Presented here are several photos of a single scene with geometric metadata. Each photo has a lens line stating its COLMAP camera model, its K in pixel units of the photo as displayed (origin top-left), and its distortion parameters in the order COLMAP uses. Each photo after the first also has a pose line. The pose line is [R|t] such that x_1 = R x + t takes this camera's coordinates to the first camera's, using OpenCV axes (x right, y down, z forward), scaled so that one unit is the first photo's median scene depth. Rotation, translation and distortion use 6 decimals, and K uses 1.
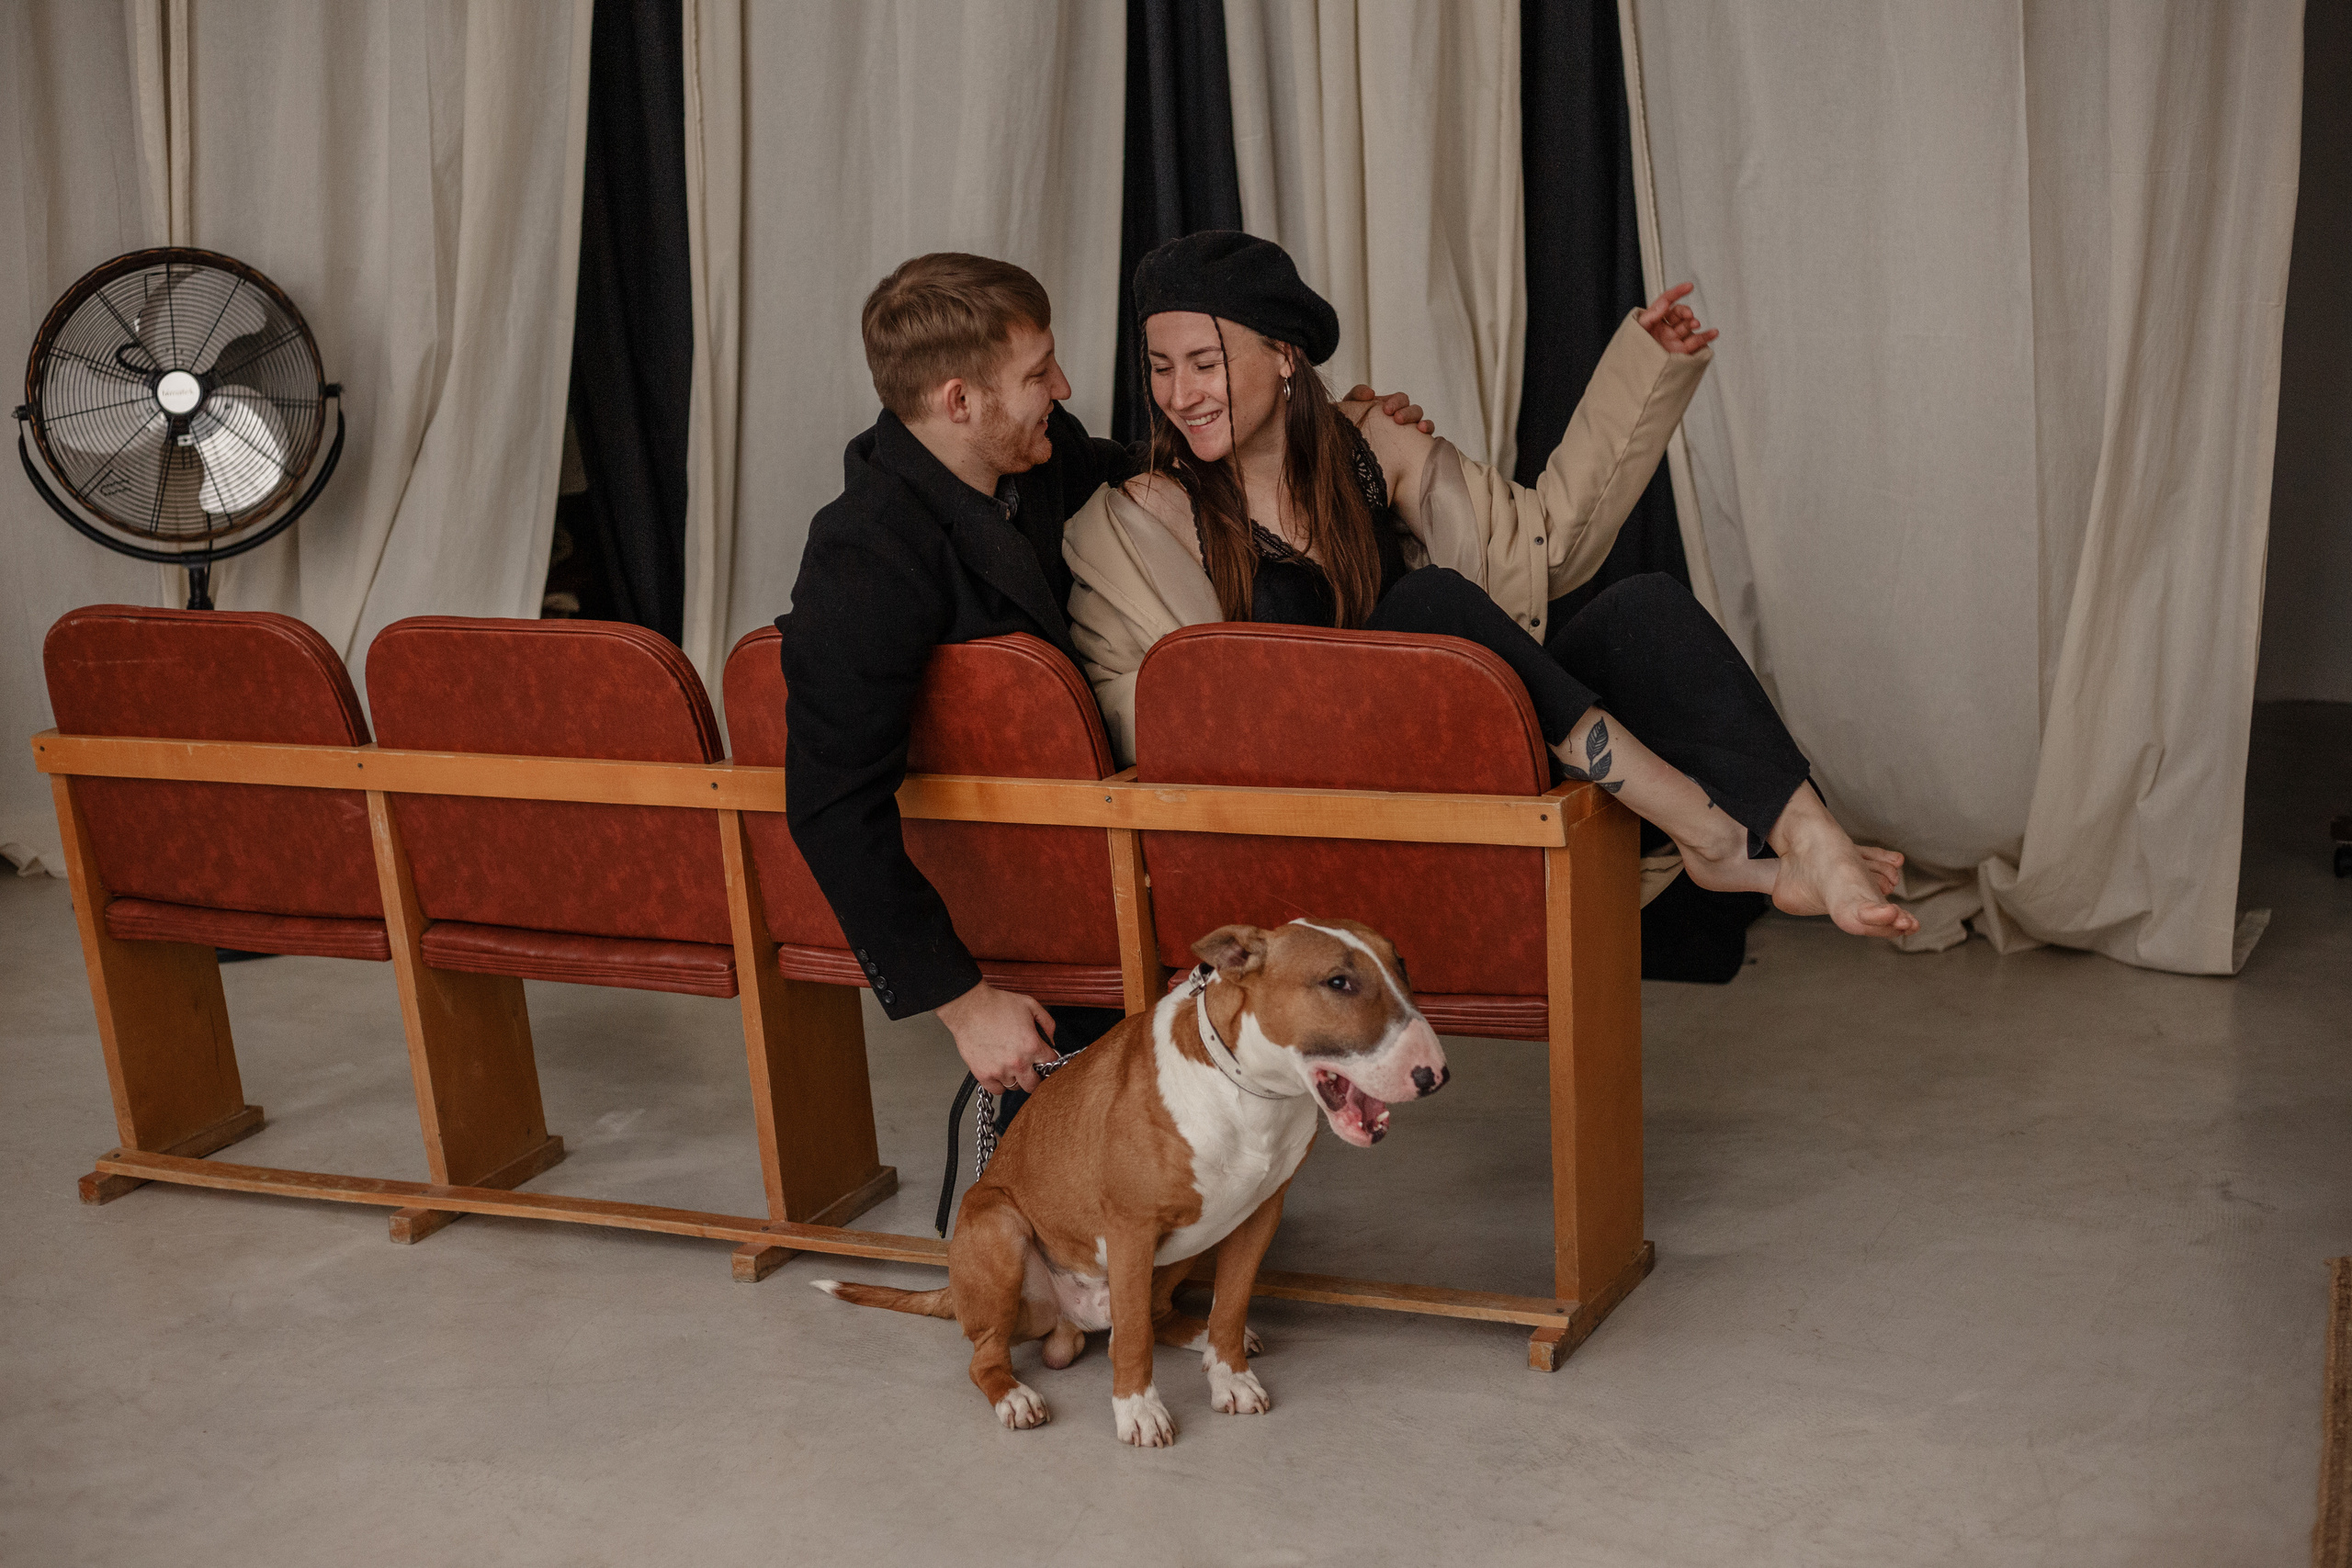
lens RADIAL K [[3532.1, 0, 1176.0], [0, 3532.1, 784.0], [0, 0, 1]] dist [-0.146055, 0.039397]
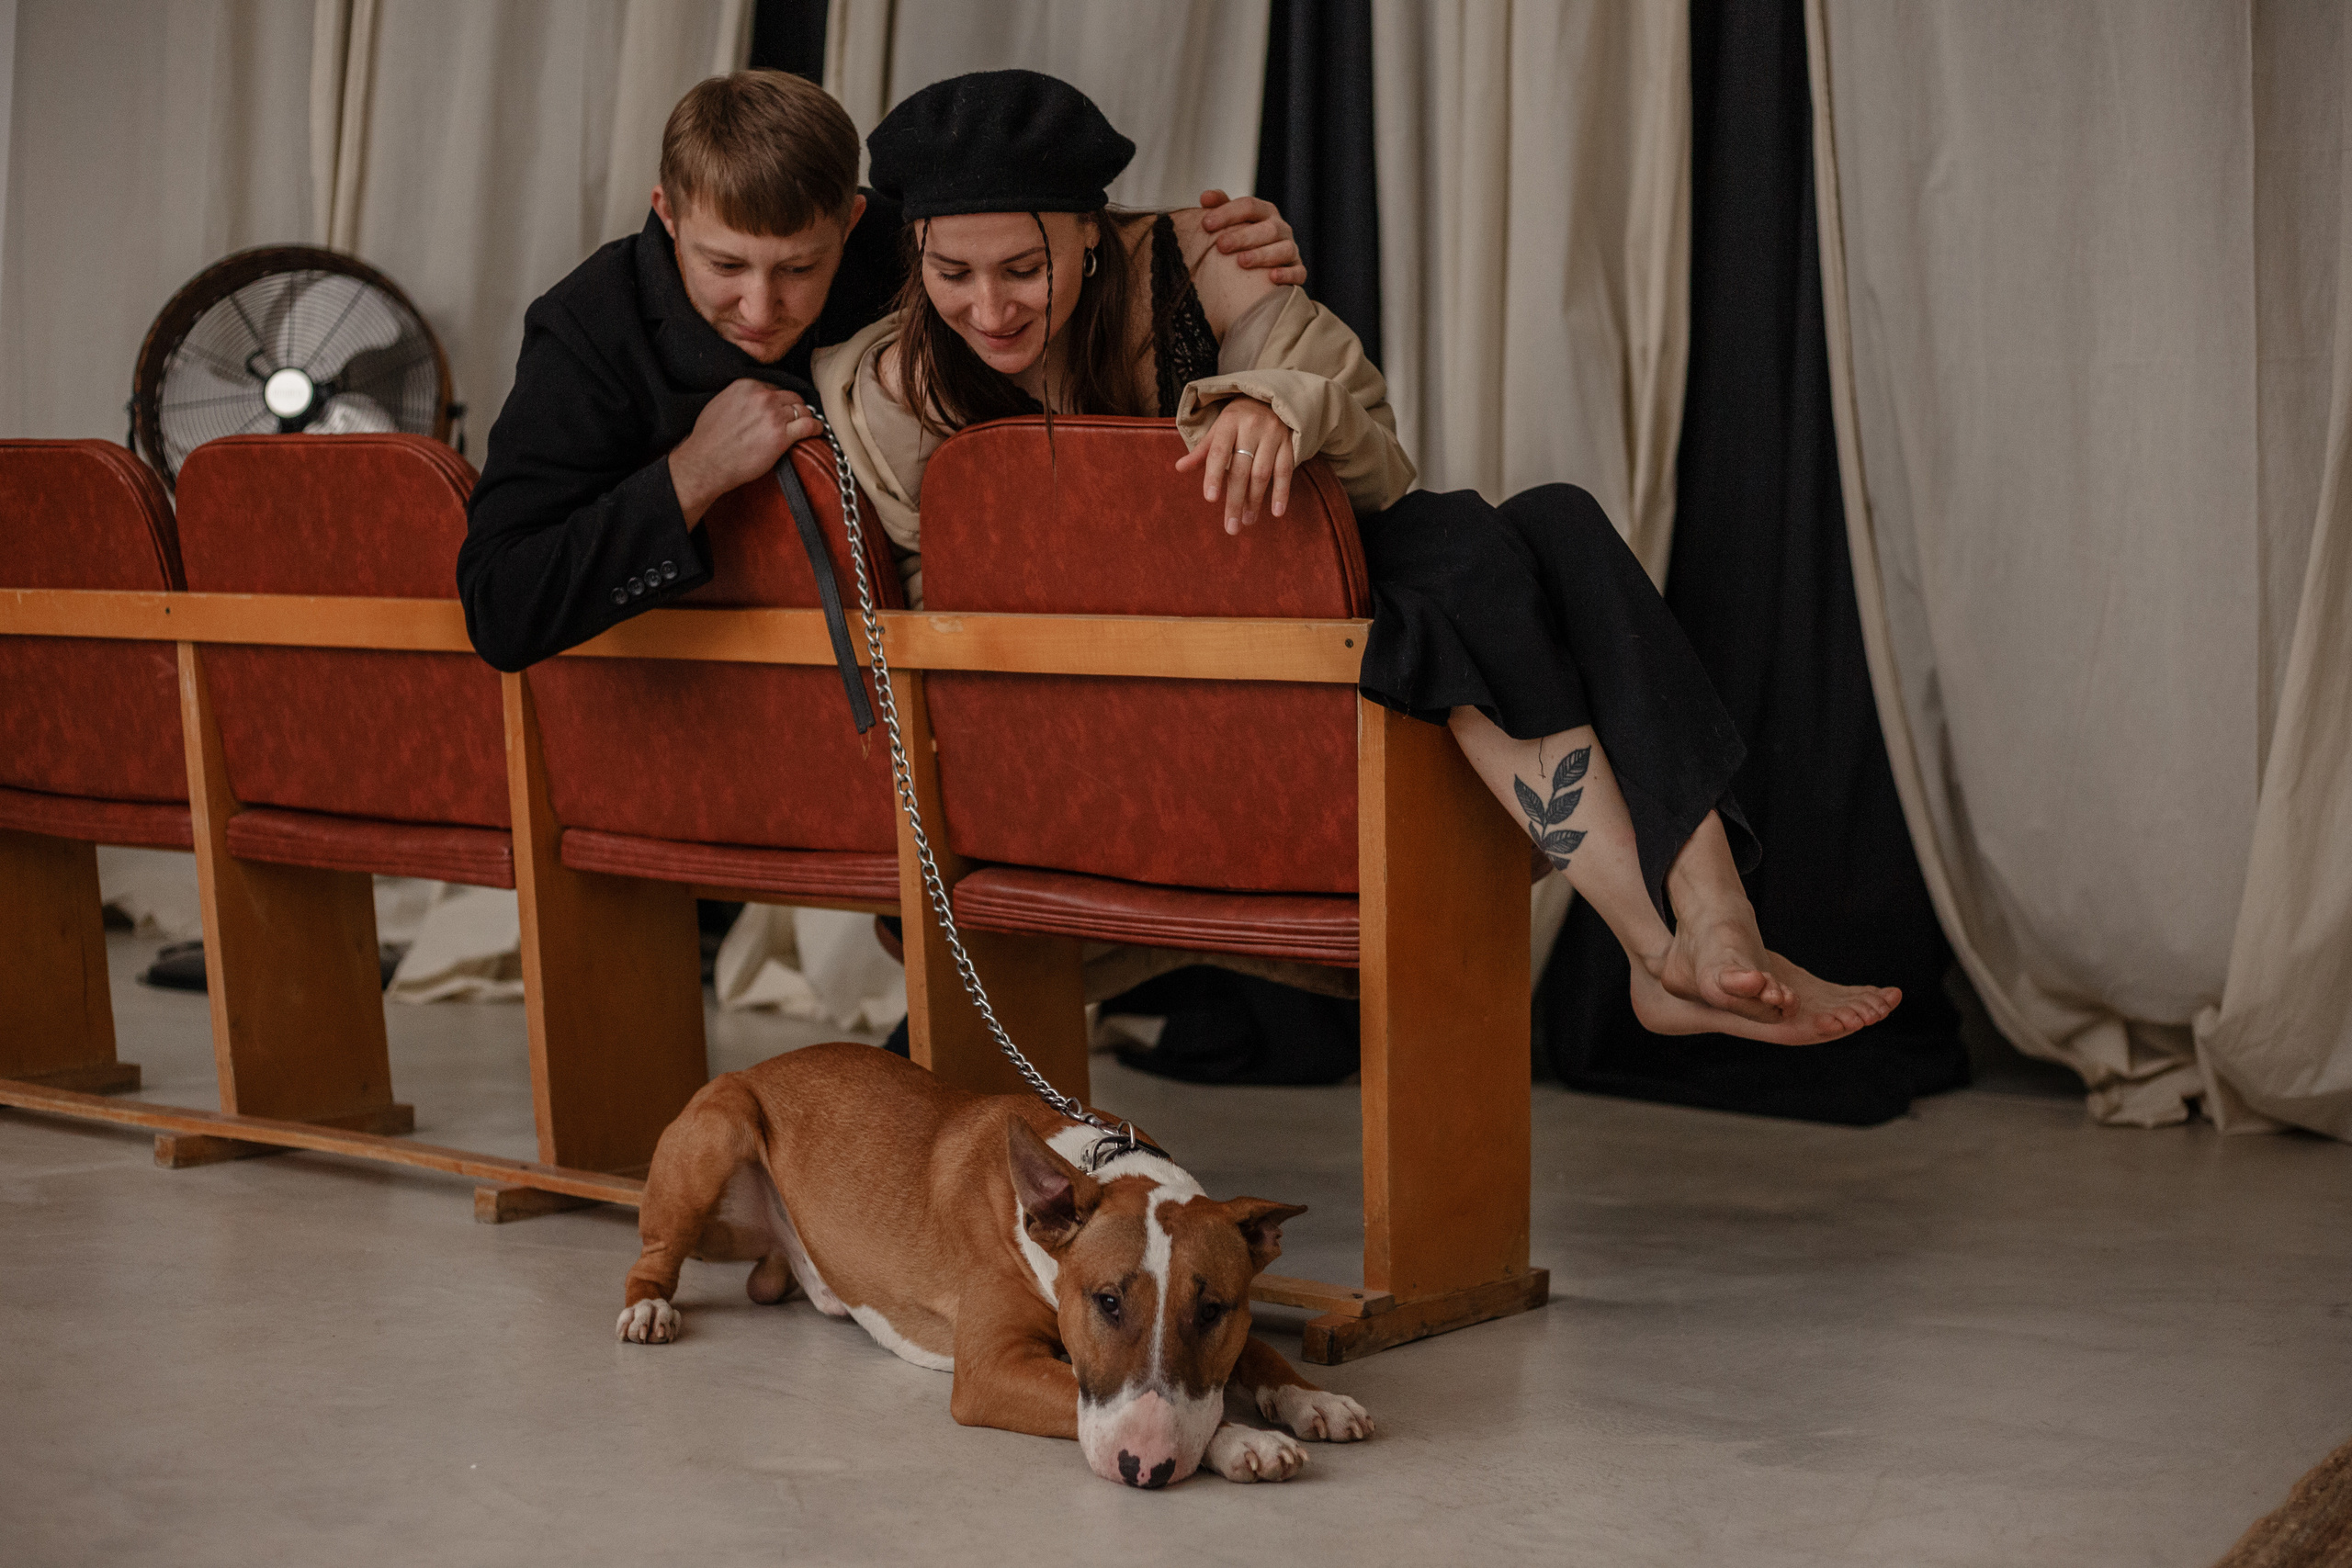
lens RADIAL K [[3532.1, 0, 1176.0], [0, 3532.1, 784.0], [0, 0, 1]] dist [-0.146055, 0.039397]
pose [[0.976942, 0.068666, -0.202162, 0.197600], [-0.098273, 0.985225, -0.140264, 0.135042], [0.189543, 0.156896, 0.969256, 0.187456]]
